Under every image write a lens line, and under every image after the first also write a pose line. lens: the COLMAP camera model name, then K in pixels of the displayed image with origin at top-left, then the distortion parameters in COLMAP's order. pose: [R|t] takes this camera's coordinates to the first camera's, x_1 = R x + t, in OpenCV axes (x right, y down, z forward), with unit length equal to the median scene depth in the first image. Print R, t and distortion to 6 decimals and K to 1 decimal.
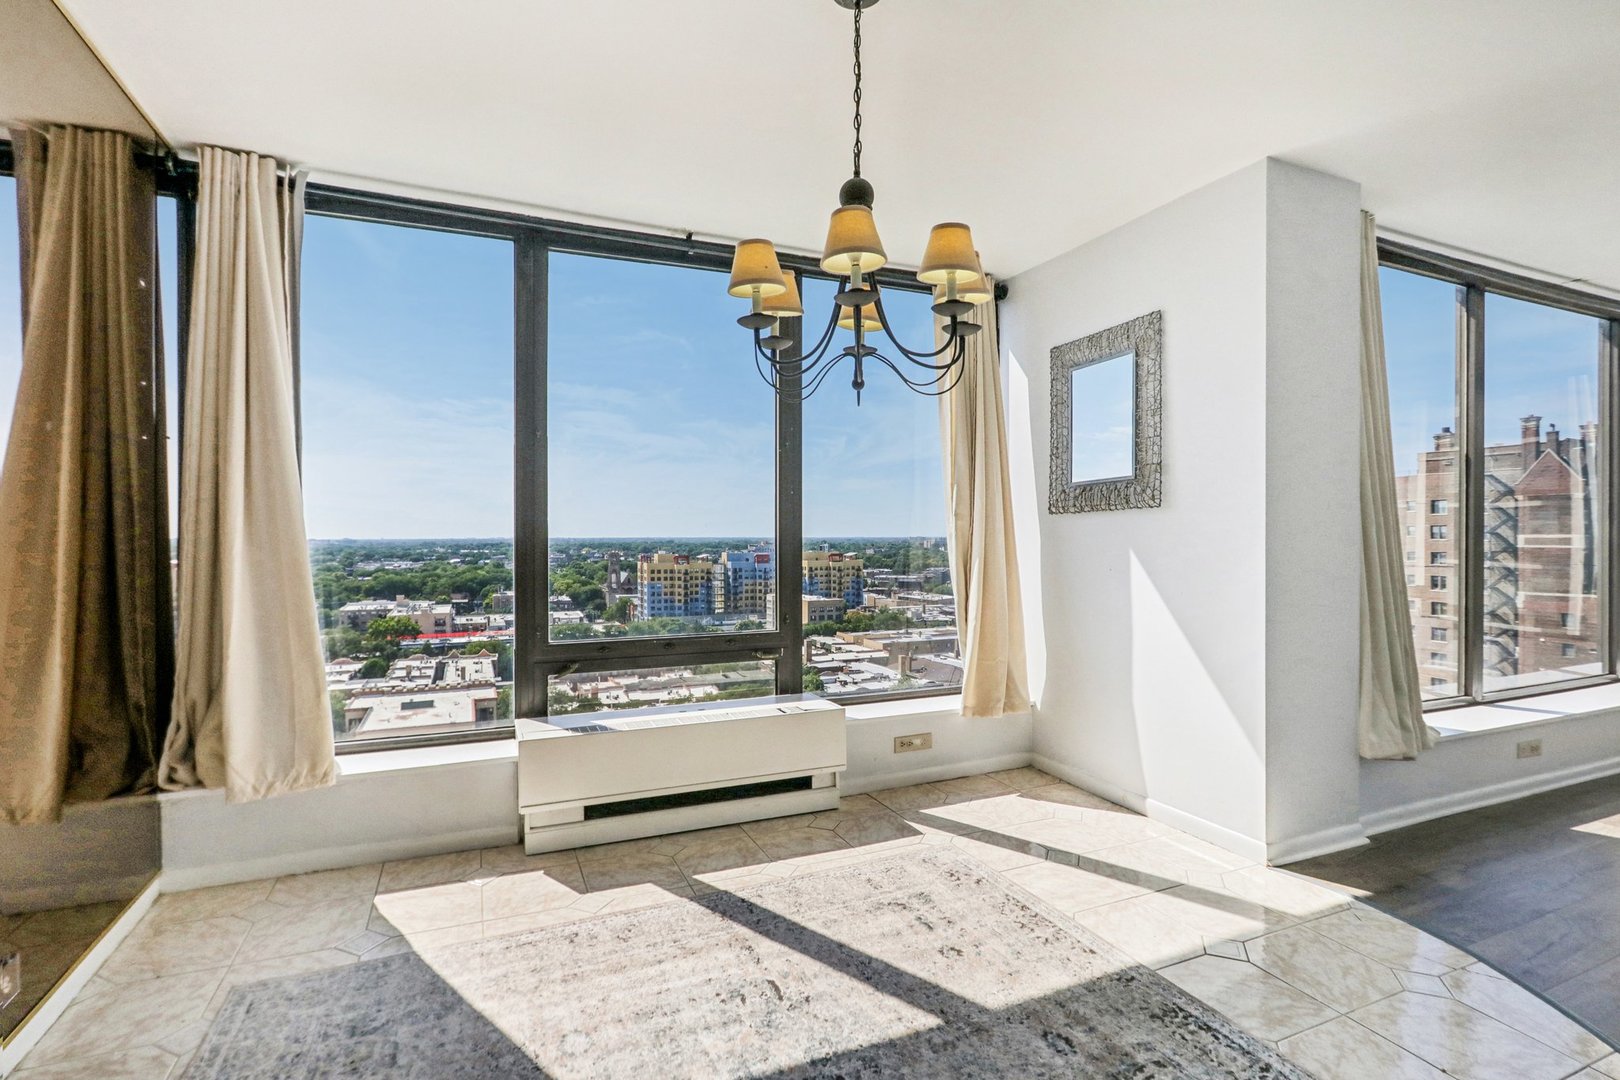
lens RADIAL K [[754.0, 0, 794.2], [0, 754.0, 540.8], [0, 0, 1]] dist [-0.023128, 0.001892]
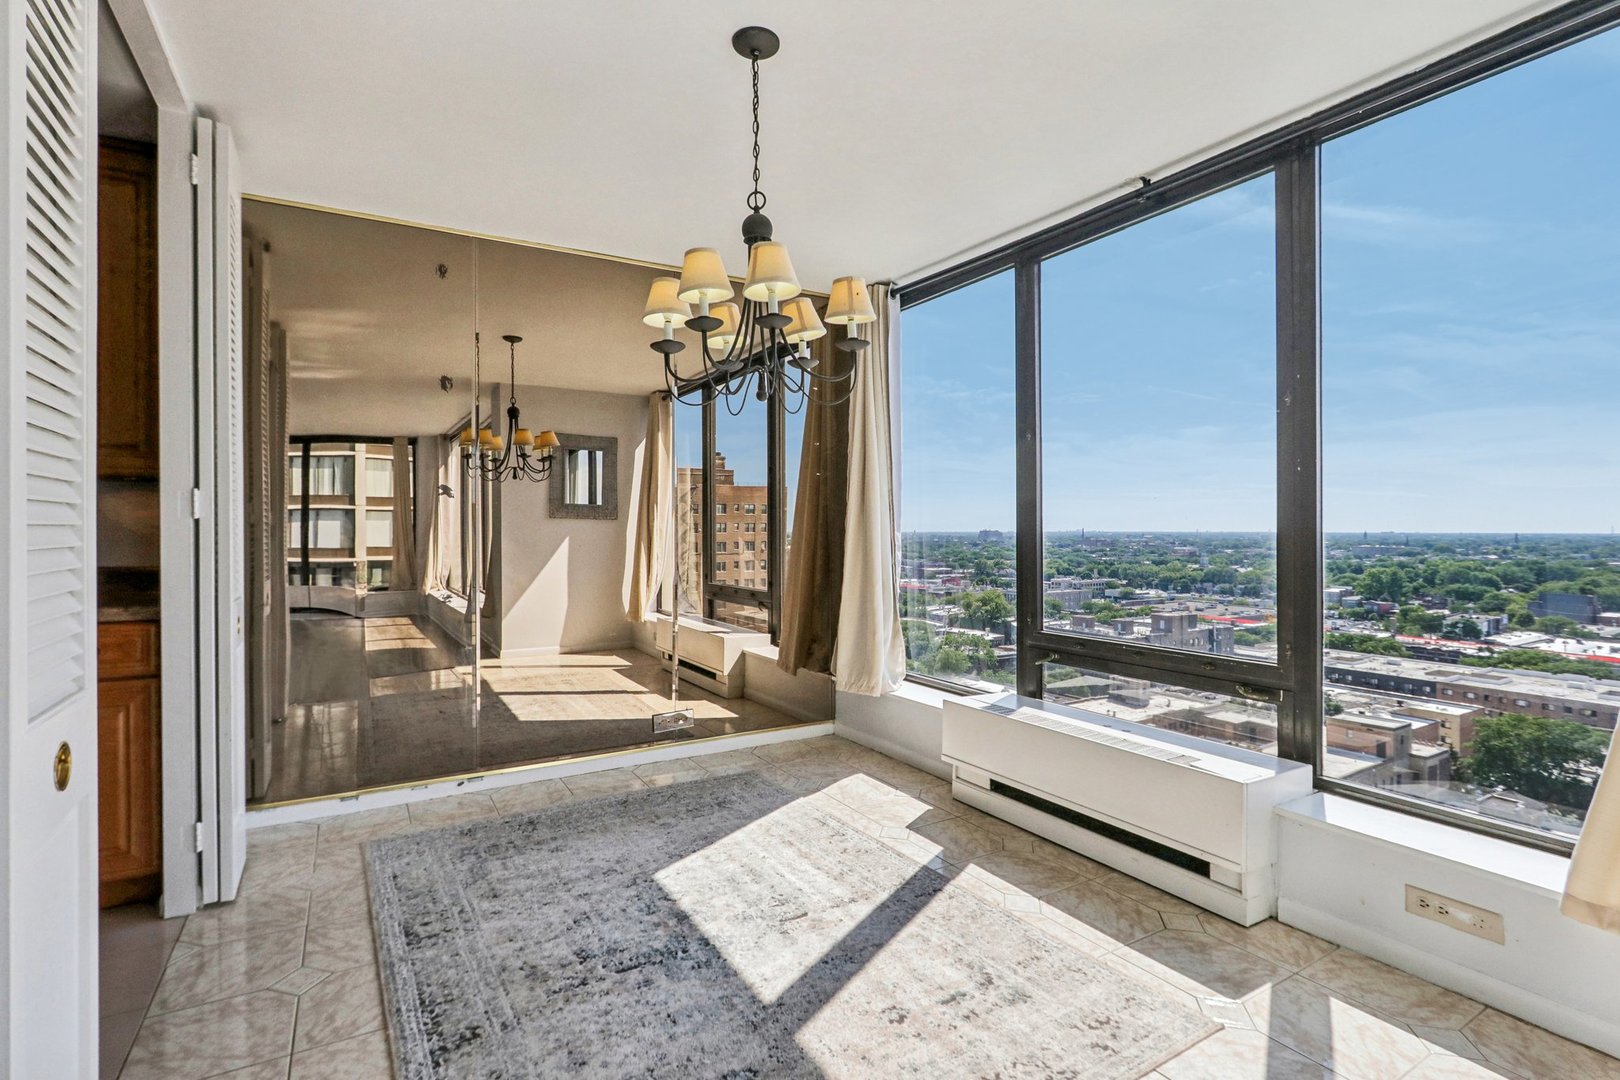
lens RADIAL K [[754.0, 0, 786.9], [0, 754.0, 540.6], [0, 0, 1]] dist [-0.023128, 0.001892]
pose [[0.136735, 0.014798, -0.990497, 0.849173], [-0.010314, 0.999855, 0.013514, -0.002638], [0.990554, 0.008369, 0.136867, 0.622086]]
